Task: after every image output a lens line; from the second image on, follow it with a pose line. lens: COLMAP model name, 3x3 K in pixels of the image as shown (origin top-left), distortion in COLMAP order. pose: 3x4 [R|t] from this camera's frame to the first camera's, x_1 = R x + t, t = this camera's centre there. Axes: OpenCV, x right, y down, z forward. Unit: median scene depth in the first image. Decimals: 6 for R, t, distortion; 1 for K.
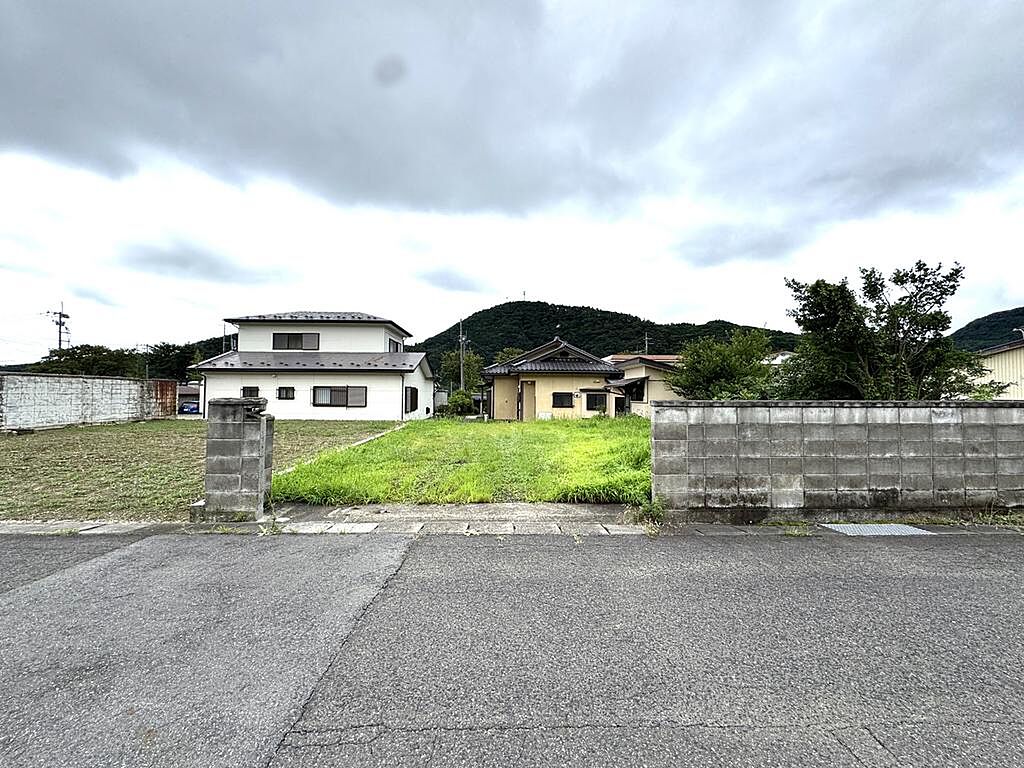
lens RADIAL K [[414.4, 0, 510.6], [0, 414.4, 378.0], [0, 0, 1]] dist [0.019213, -0.000507]
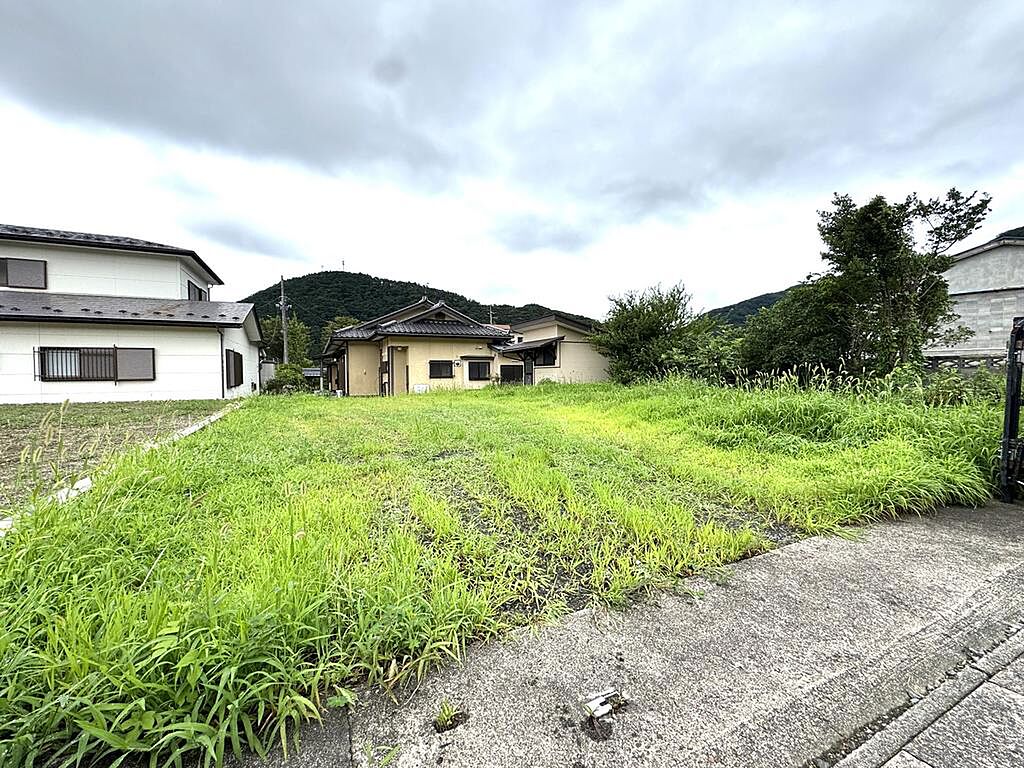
lens RADIAL K [[414.4, 0, 489.5], [0, 414.4, 393.8], [0, 0, 1]] dist [0.019213, -0.000507]
pose [[0.919893, -0.027370, 0.391212, -0.110477], [-0.004310, 0.996796, 0.079874, 0.032534], [-0.392145, -0.075161, 0.916828, 0.166729]]
